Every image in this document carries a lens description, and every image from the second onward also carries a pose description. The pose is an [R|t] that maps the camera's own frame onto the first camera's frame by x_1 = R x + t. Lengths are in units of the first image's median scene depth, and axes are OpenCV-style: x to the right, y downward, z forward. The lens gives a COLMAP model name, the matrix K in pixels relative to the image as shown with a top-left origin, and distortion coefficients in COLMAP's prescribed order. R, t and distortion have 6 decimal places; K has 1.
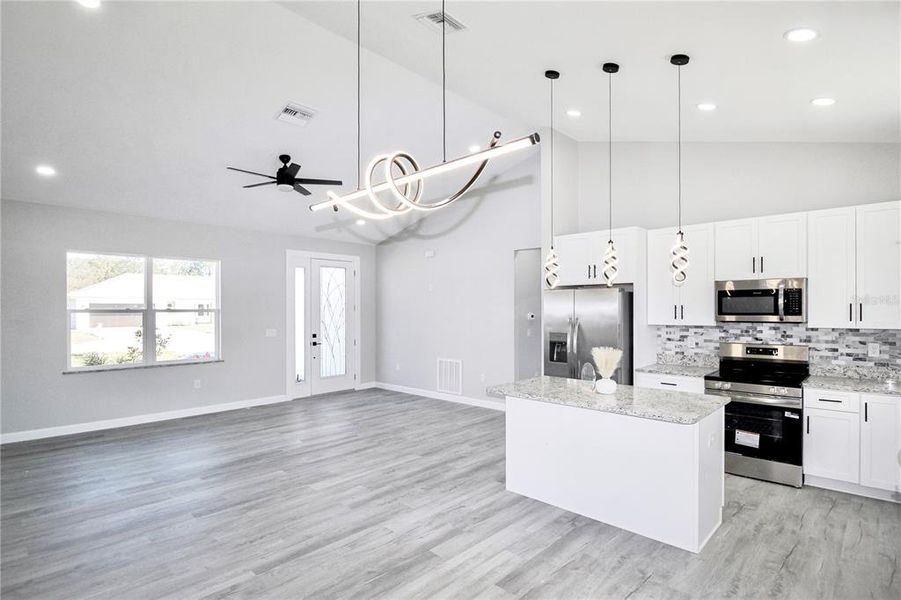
lens RADIAL K [[452.2, 0, 461.3], [0, 452.2, 312.3], [0, 0, 1]] dist [-0.022415, -0.000400]
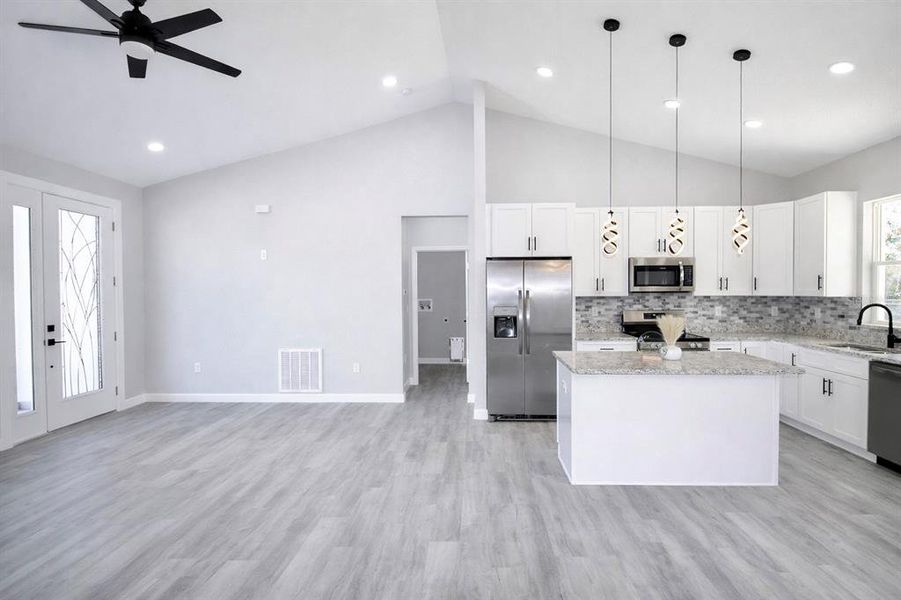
lens RADIAL K [[448.1, 0, 465.0], [0, 448.1, 297.5], [0, 0, 1]] dist [-0.005339, -0.000810]
pose [[0.757507, -0.013215, 0.652694, -0.543563], [0.007376, 0.999905, 0.011685, 0.018296], [-0.652786, -0.004037, 0.757532, 0.416743]]
